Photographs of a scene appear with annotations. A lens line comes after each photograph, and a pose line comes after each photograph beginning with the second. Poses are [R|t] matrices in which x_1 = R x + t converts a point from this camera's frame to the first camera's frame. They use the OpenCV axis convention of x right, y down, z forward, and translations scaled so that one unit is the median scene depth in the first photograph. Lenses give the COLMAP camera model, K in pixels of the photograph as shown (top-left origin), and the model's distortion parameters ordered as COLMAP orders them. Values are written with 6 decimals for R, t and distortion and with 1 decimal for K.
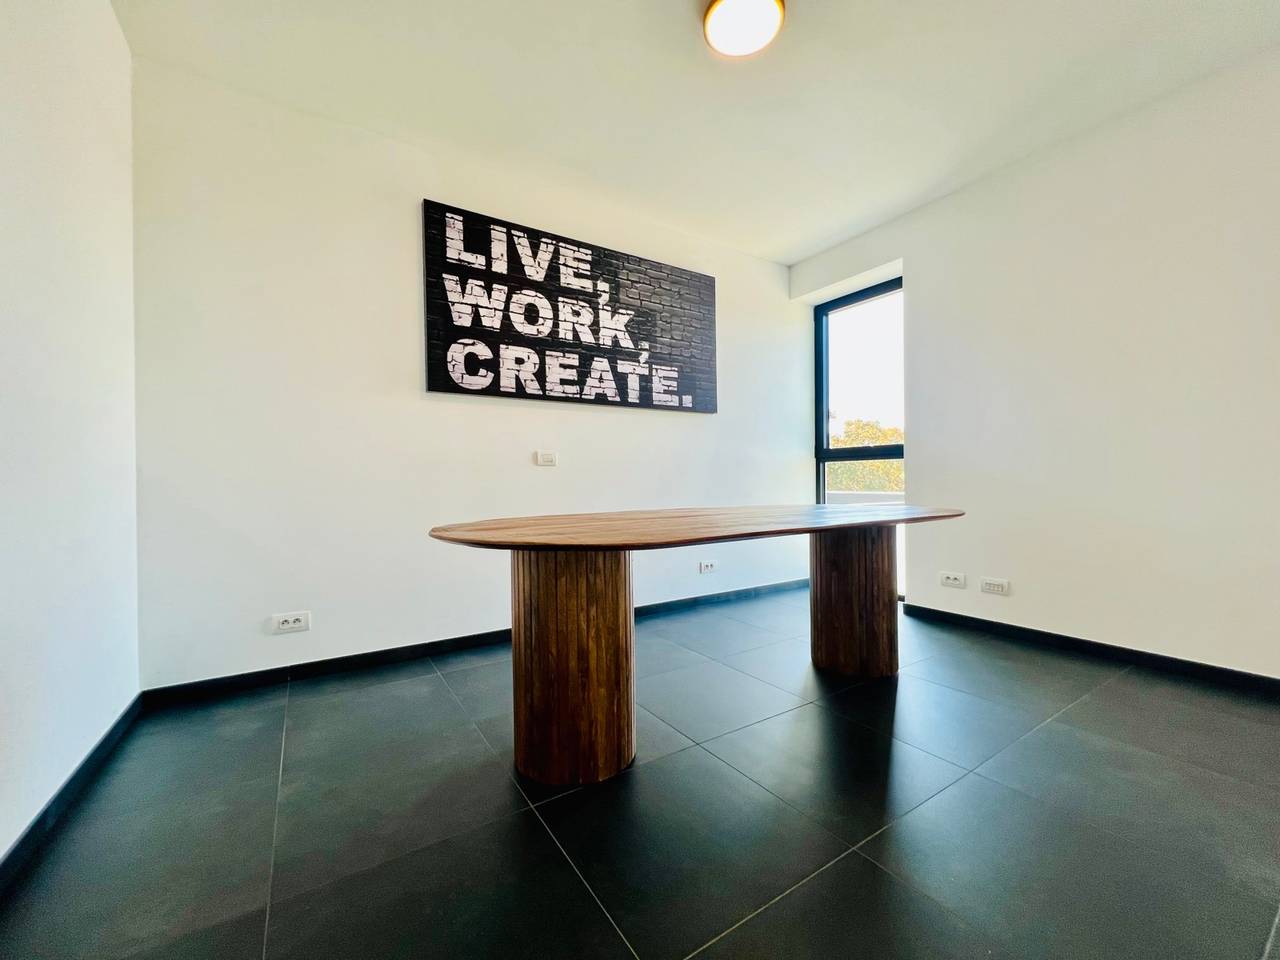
lens RADIAL K [[512.7, 0, 640.7], [0, 512.7, 480.0], [0, 0, 1]] dist [0.000056, 0.000384]
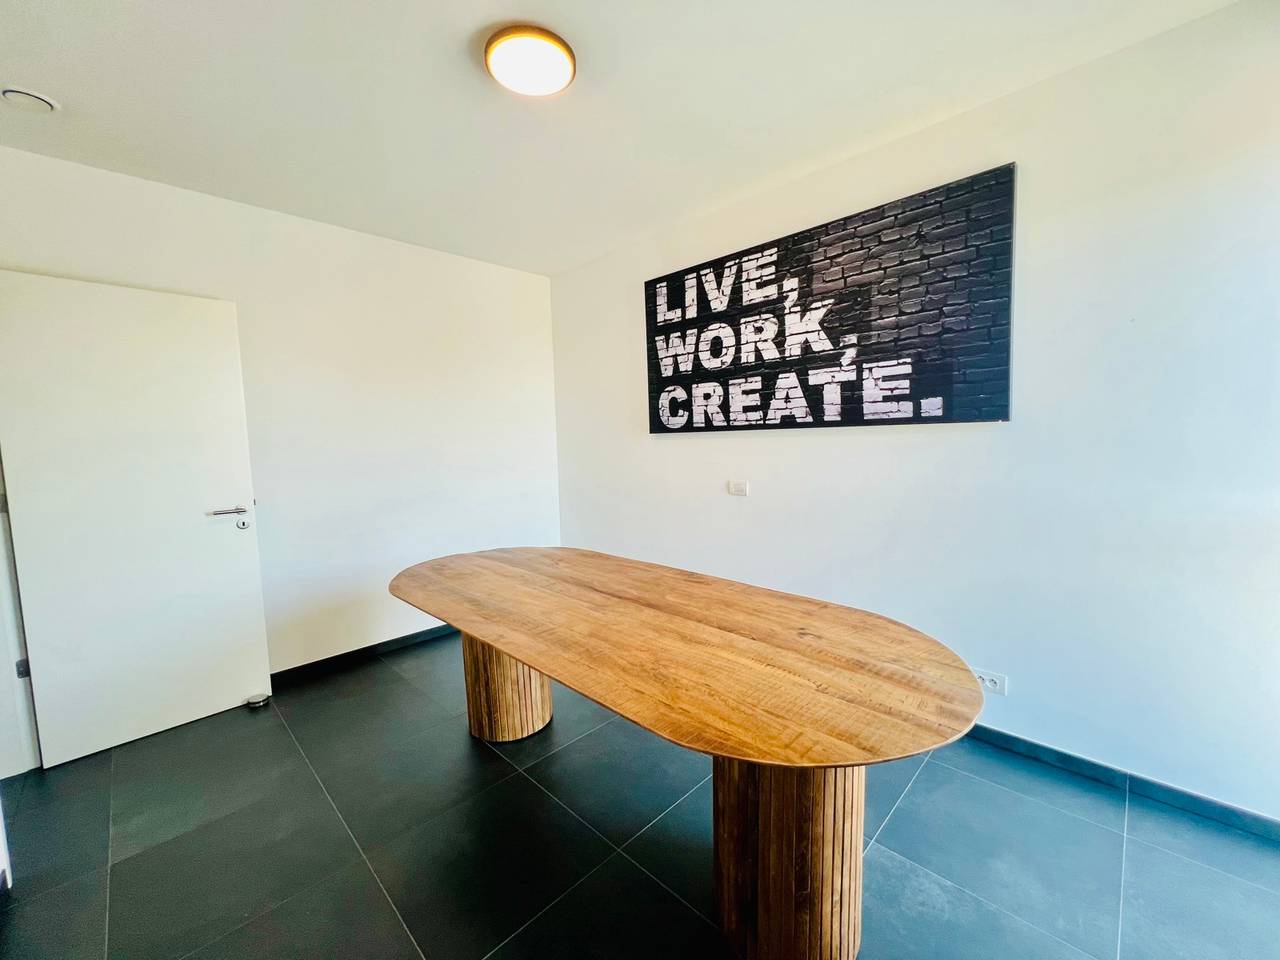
lens RADIAL K [[512.7, 0, 640.4], [0, 512.7, 485.8], [0, 0, 1]] dist [0.000056, 0.000384]
pose [[0.212399, 0.095704, -0.972485, 0.721767], [0.022329, 0.994457, 0.102743, -0.148462], [0.976928, -0.043538, 0.209085, 0.589568]]
